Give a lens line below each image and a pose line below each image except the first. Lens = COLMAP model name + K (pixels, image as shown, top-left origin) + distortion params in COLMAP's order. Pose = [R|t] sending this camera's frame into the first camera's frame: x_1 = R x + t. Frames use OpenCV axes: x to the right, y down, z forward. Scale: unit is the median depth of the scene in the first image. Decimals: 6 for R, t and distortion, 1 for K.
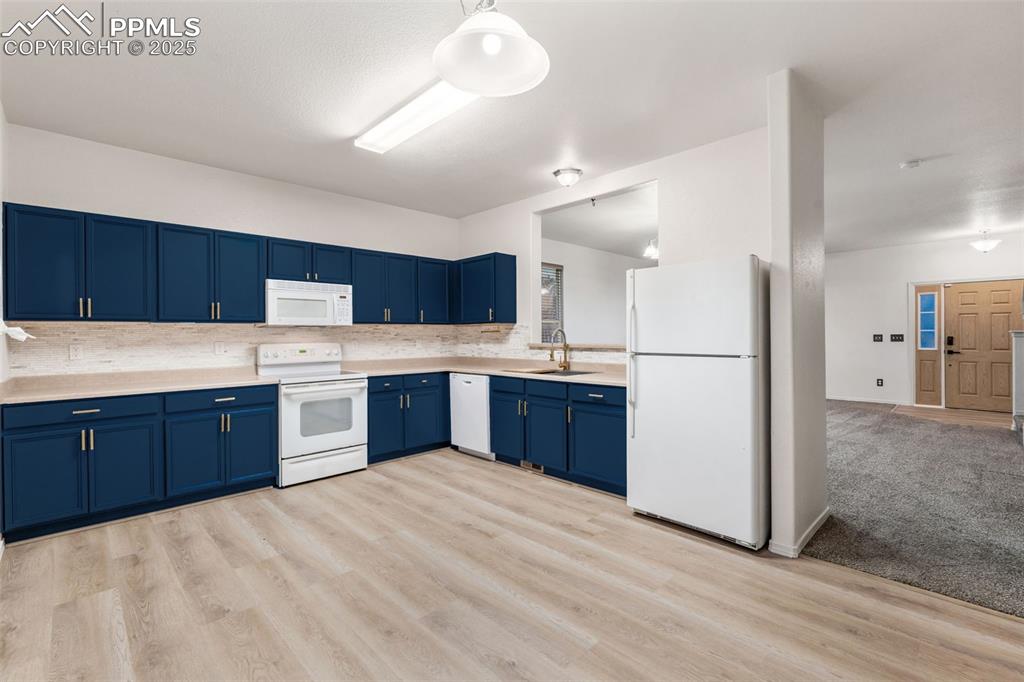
lens RADIAL K [[453.4, 0, 512.2], [0, 453.4, 337.2], [0, 0, 1]] dist [-0.003169, -0.000223]
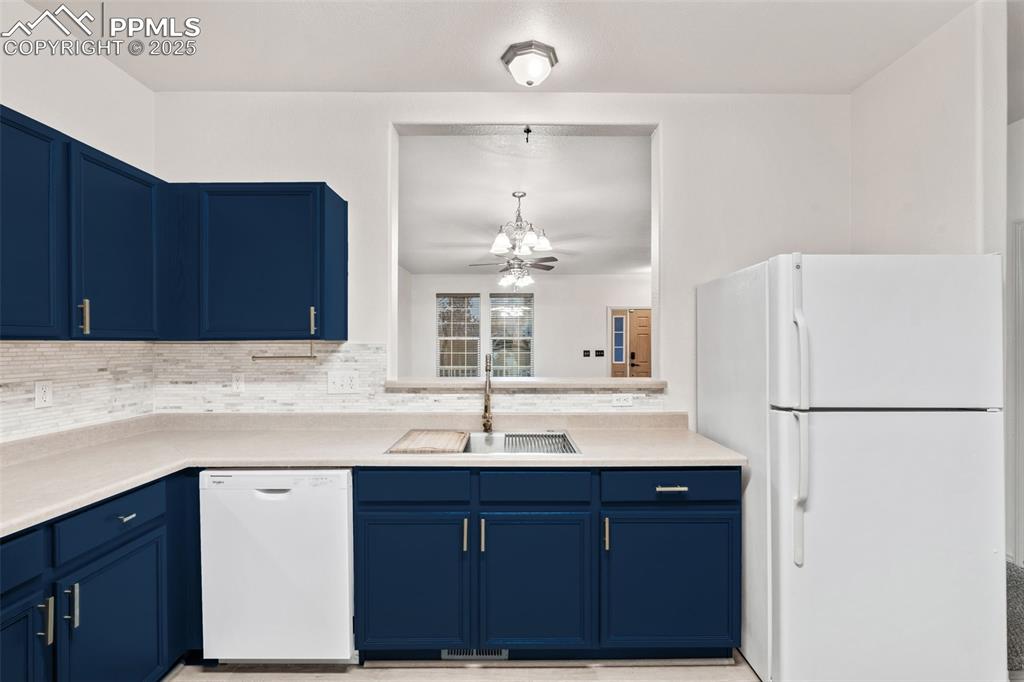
lens RADIAL K [[453.4, 0, 511.5], [0, 453.4, 343.7], [0, 0, 1]] dist [-0.003169, -0.000223]
pose [[0.695617, 0.004688, 0.718397, -0.210130], [0.000226, 0.999977, -0.006744, -0.022827], [-0.718412, 0.004854, 0.695601, 0.511996]]
